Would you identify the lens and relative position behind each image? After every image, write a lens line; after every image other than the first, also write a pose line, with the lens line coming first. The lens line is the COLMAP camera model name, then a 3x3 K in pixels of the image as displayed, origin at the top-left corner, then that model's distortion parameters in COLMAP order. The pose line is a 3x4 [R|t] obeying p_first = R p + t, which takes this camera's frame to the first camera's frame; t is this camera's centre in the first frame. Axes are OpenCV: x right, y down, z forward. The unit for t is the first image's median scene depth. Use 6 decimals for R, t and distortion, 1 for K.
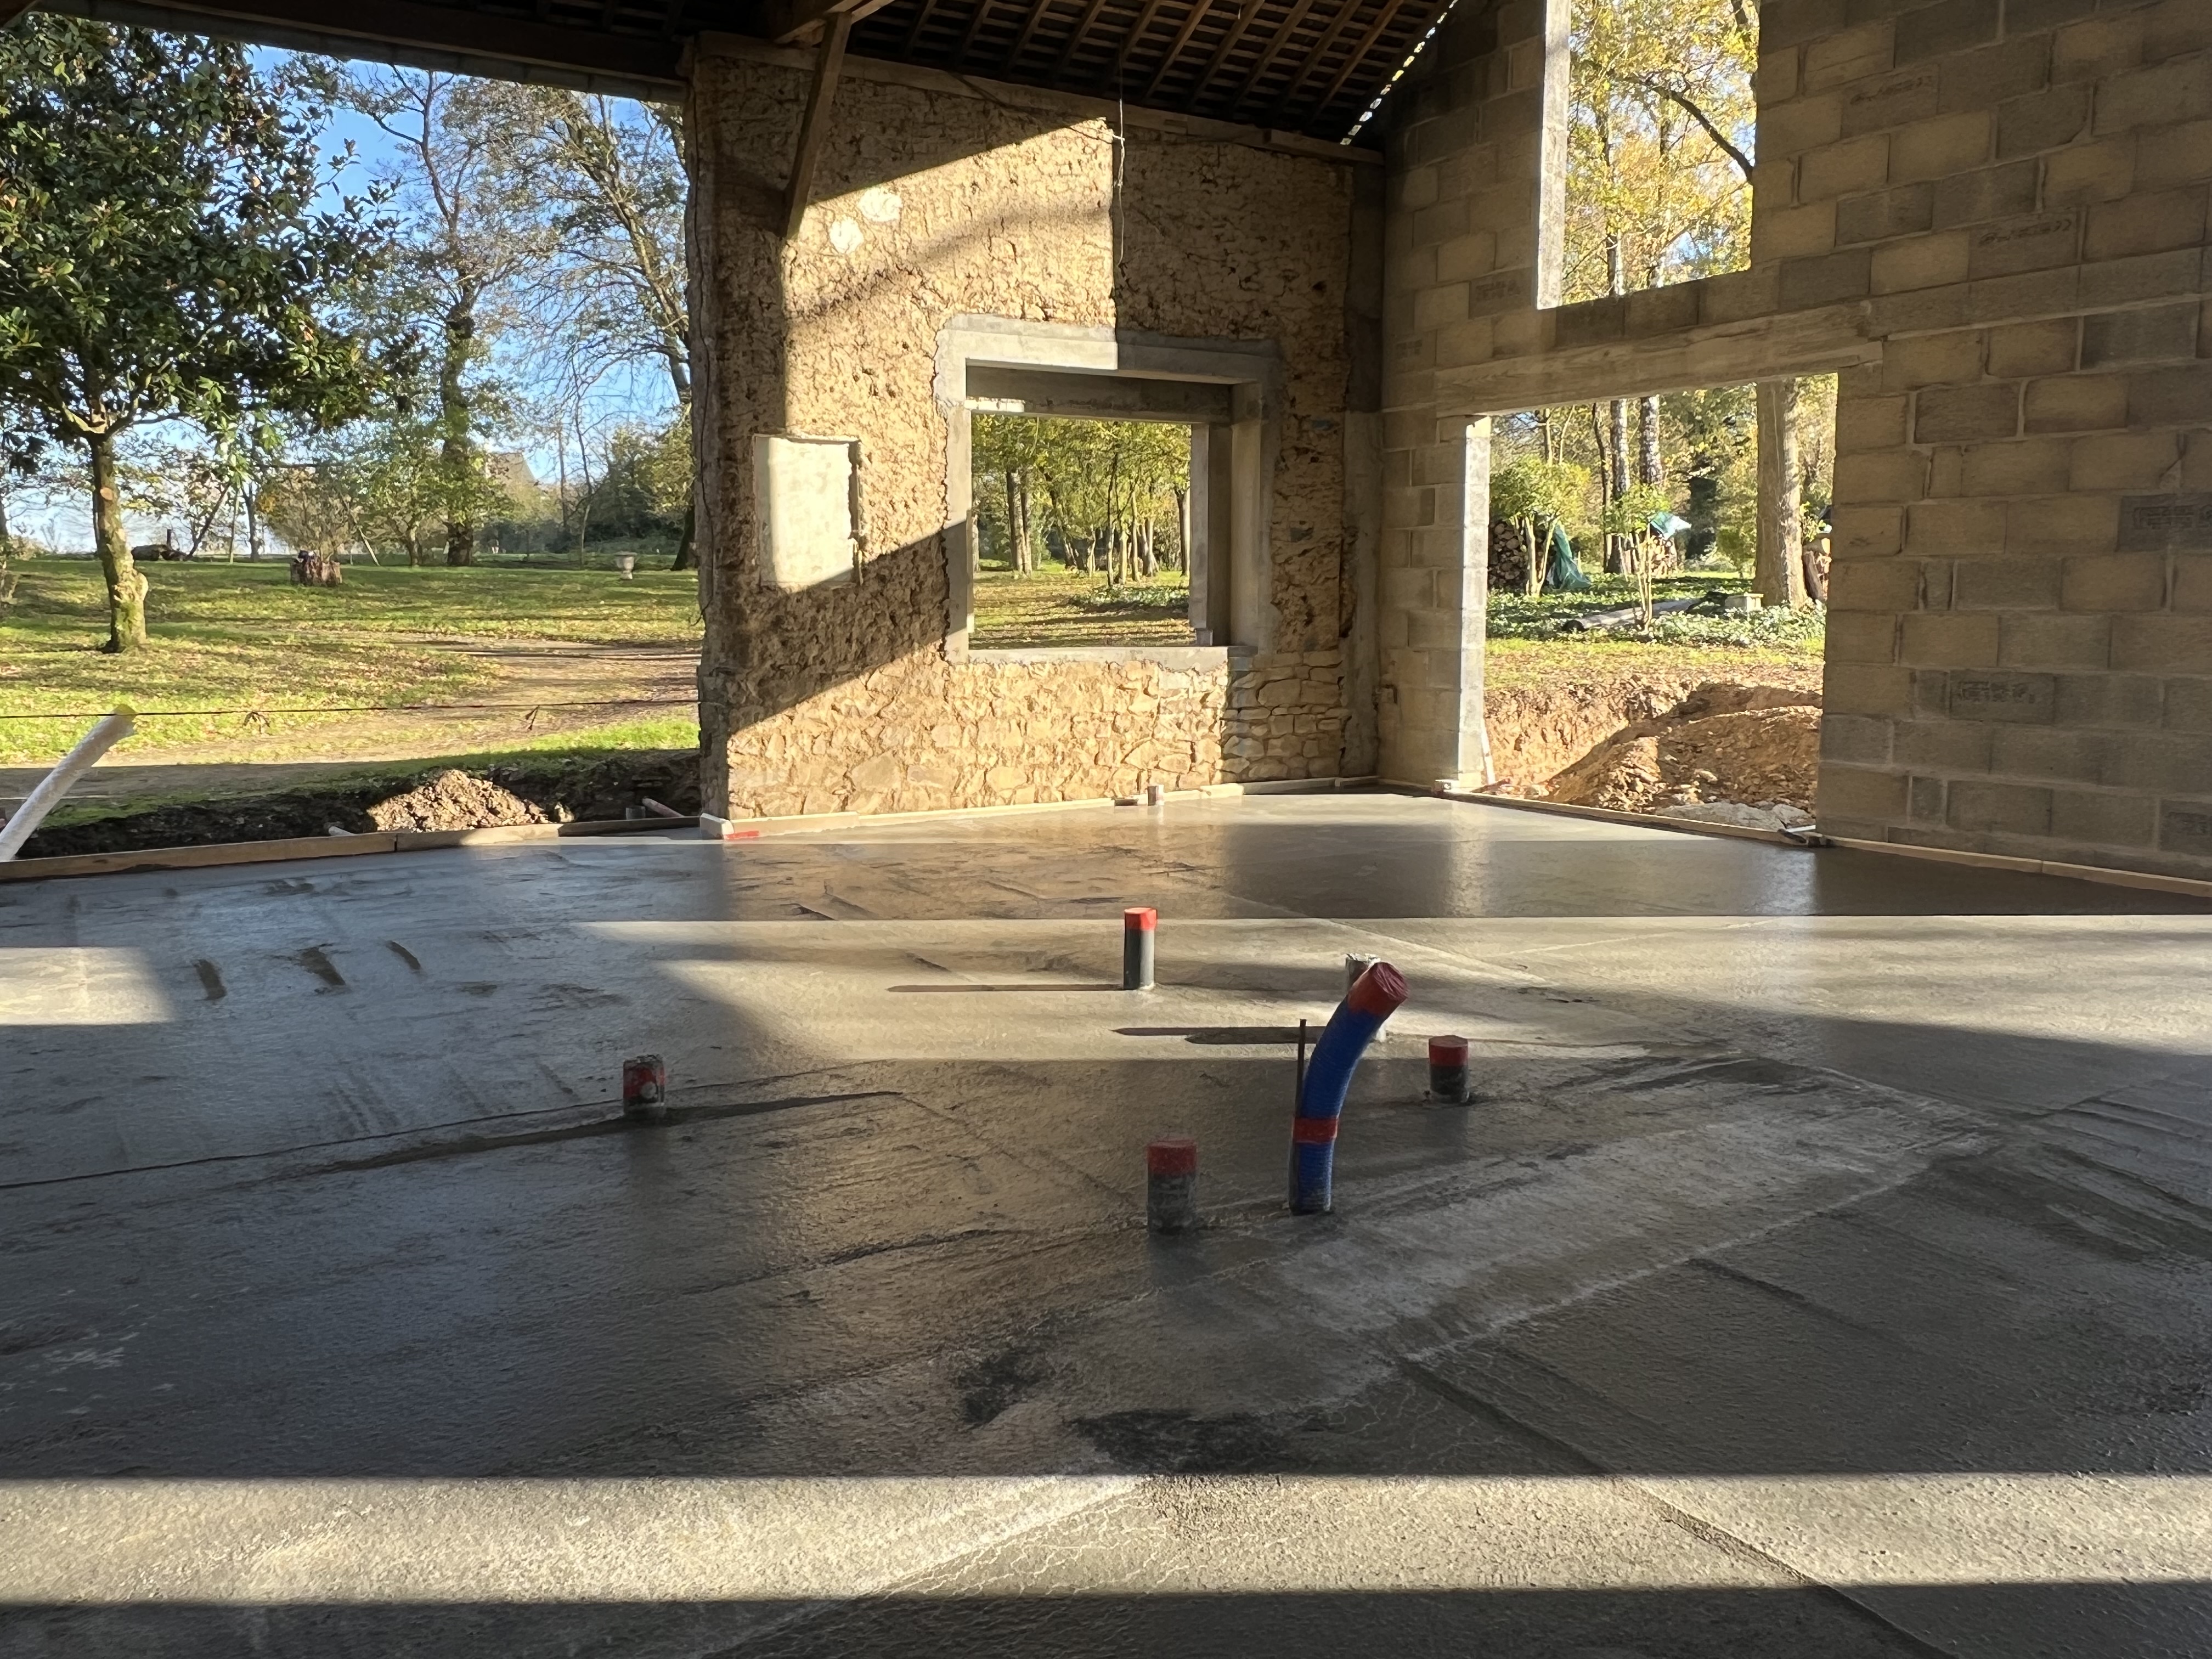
lens RADIAL K [[1657.3, 0, 1100.6], [0, 1657.3, 807.6], [0, 0, 1]] dist [0.062422, -0.062573]
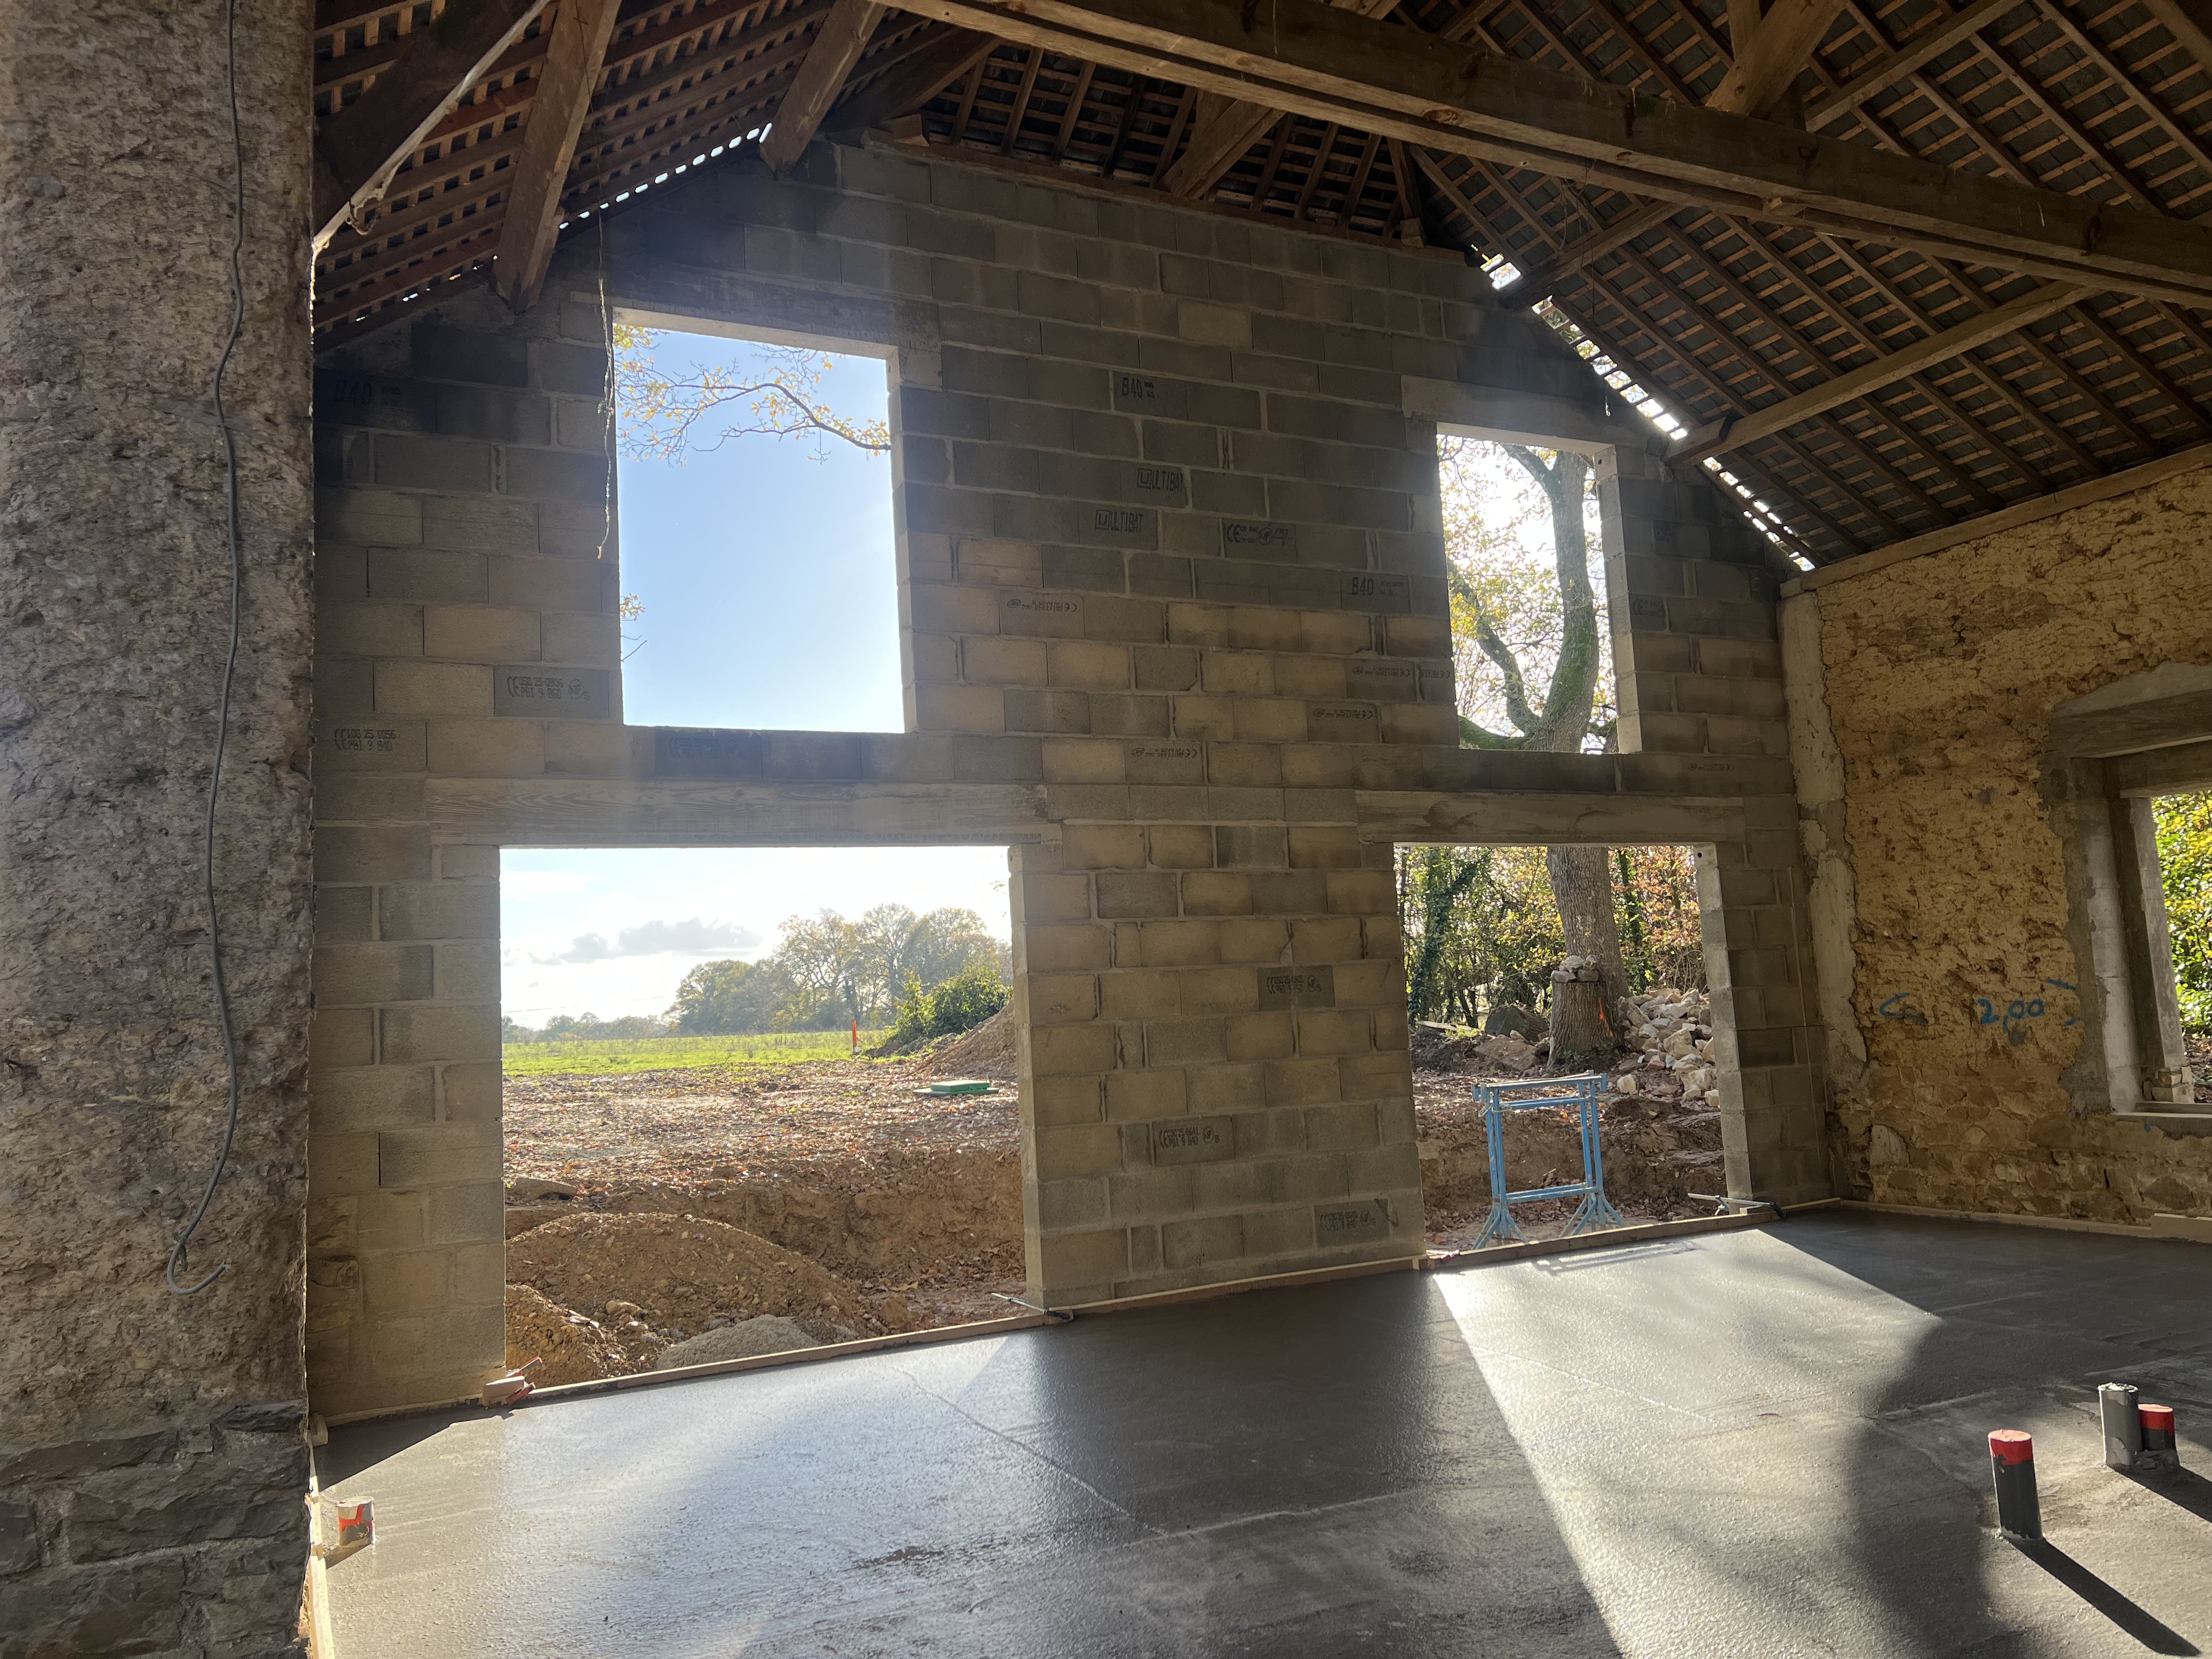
lens RADIAL K [[1657.3, 0, 1106.3], [0, 1657.3, 834.7], [0, 0, 1]] dist [0.062422, -0.062573]
pose [[0.120189, 0.103656, 0.987325, -0.509602], [0.182606, 0.975257, -0.124618, -0.116664], [-0.975812, 0.195269, 0.098286, 0.760968]]
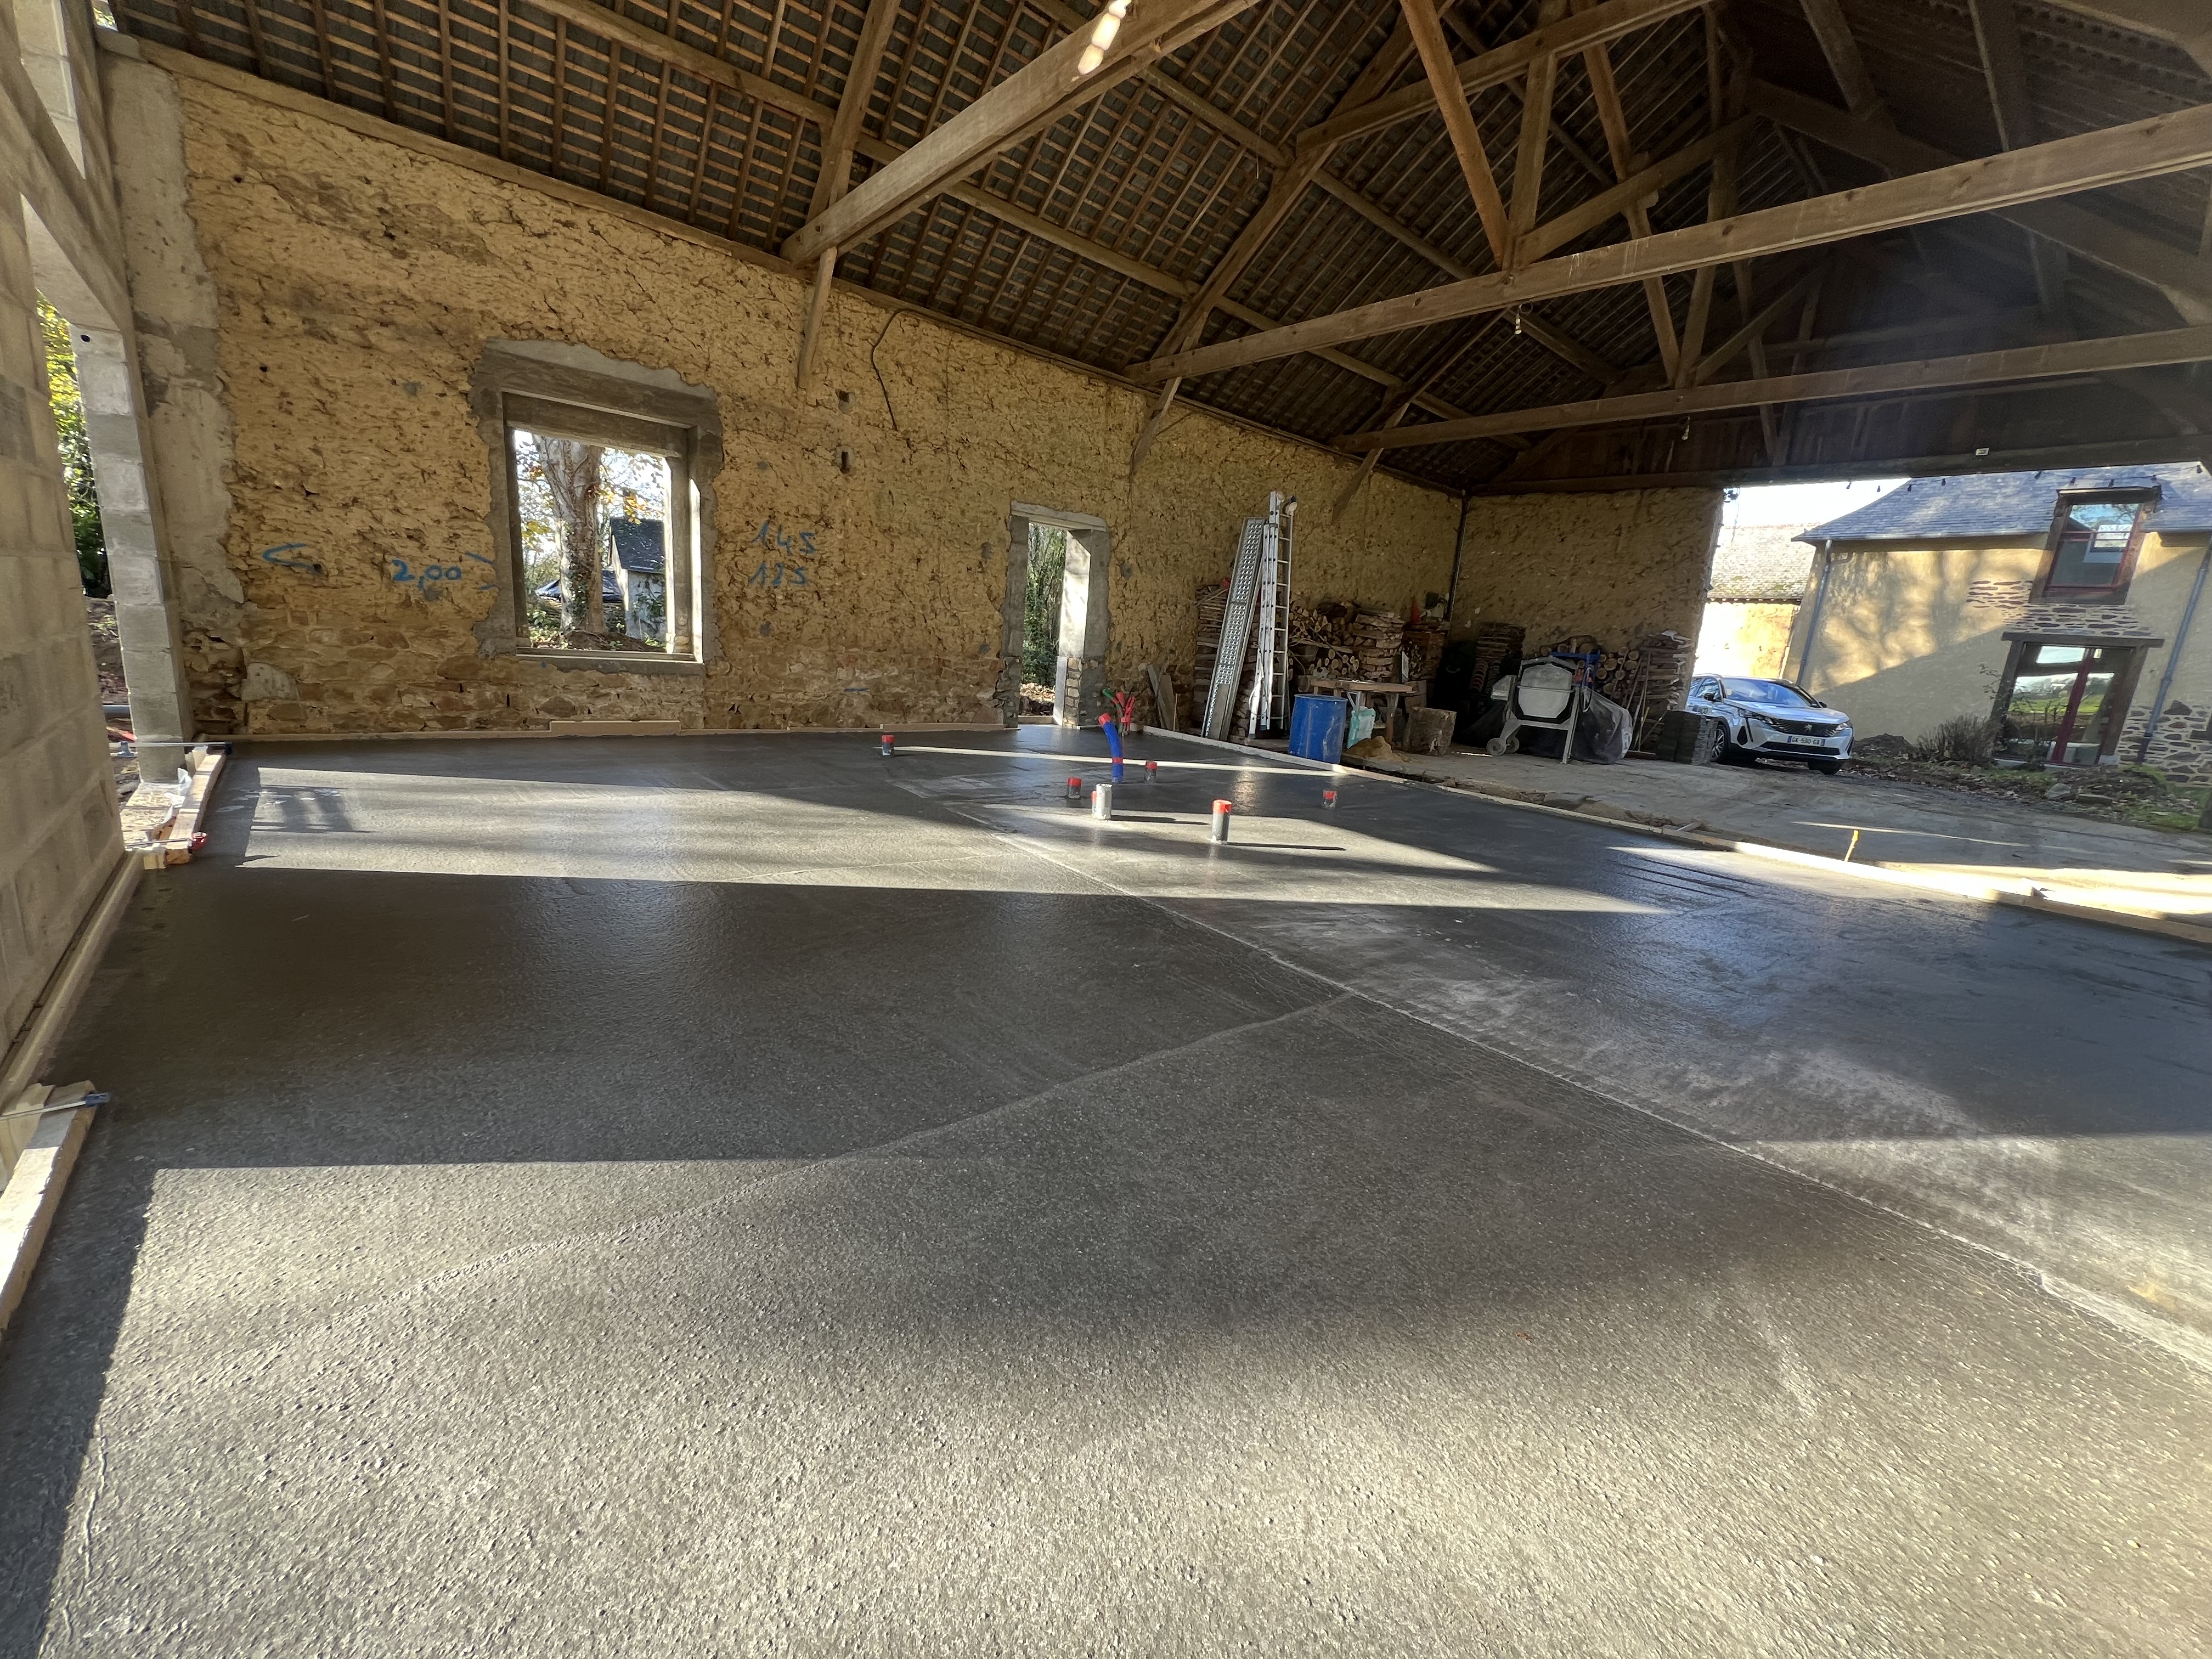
lens RADIAL K [[886.9, 0, 1105.8], [0, 886.9, 818.6], [0, 0, 1]] dist [0.003011, -0.000697]
pose [[-0.987708, -0.044721, -0.149776, 0.166155], [-0.092770, 0.938907, 0.331433, -0.136884], [0.125804, 0.341254, -0.931515, 1.118836]]
